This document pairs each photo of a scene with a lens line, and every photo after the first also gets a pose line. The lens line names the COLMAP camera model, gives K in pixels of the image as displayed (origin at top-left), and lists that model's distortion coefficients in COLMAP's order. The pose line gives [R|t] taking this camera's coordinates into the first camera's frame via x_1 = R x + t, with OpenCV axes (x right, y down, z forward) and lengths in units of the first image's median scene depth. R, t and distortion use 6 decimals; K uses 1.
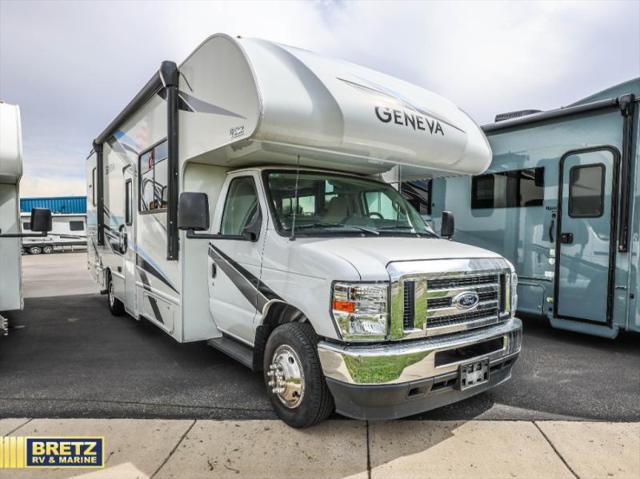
lens RADIAL K [[425.4, 0, 340.9], [0, 425.4, 248.8], [0, 0, 1]] dist [0.029170, 0.000442]
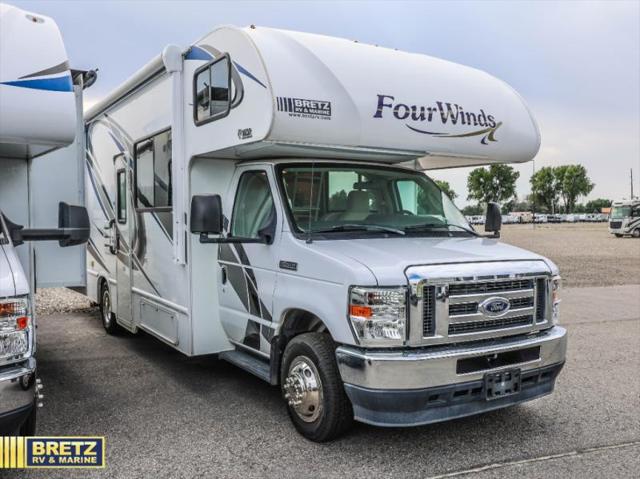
lens RADIAL K [[637.9, 0, 320.0], [0, 637.9, 239.5], [0, 0, 1]] dist [-0.078958, 0.001108]
pose [[0.994347, -0.010105, -0.105701, 0.062205], [0.008917, 0.999892, -0.011708, -0.013157], [0.105808, 0.010699, 0.994329, -0.426537]]
